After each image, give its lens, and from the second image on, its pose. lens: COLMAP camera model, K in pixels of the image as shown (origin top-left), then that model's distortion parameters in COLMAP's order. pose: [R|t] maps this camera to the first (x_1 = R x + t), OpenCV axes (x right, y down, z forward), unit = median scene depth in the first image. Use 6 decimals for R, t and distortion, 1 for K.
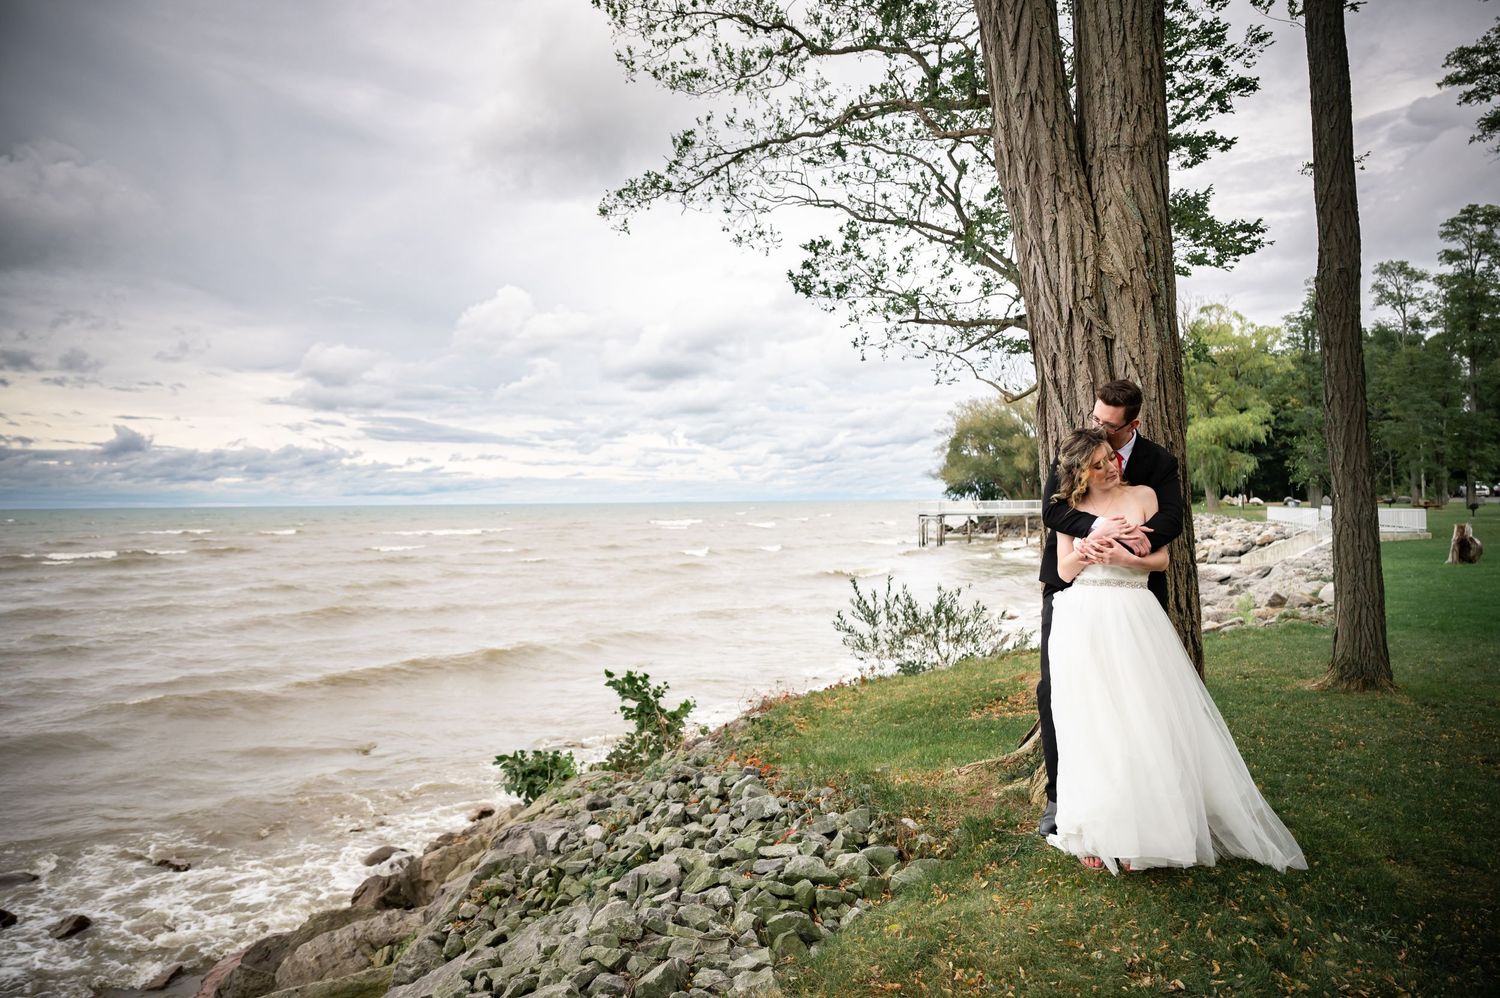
lens RADIAL K [[1014.7, 0, 746.6], [0, 1014.7, 496.3], [0, 0, 1]] dist [0.012712, 0.000375]
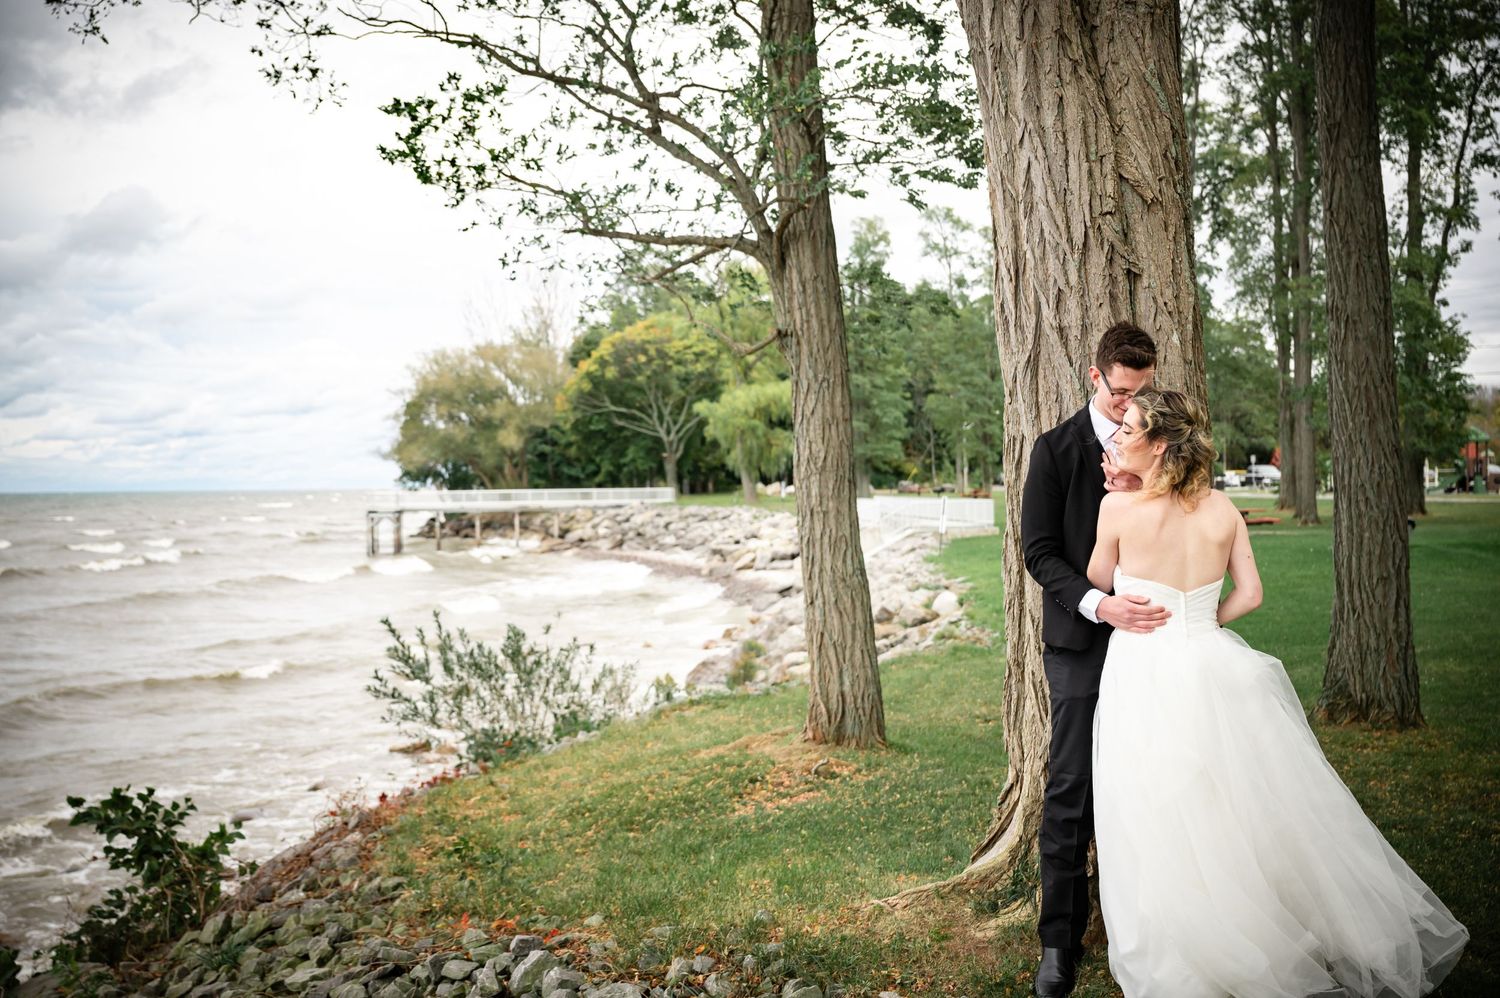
lens RADIAL K [[1414.1, 0, 738.2], [0, 1414.1, 494.0], [0, 0, 1]] dist [0.010046, 0.000000]
pose [[0.903160, -0.003727, 0.429287, -0.144811], [0.000725, 0.999974, 0.007157, -0.003832], [-0.429303, -0.006153, 0.903140, 0.102855]]
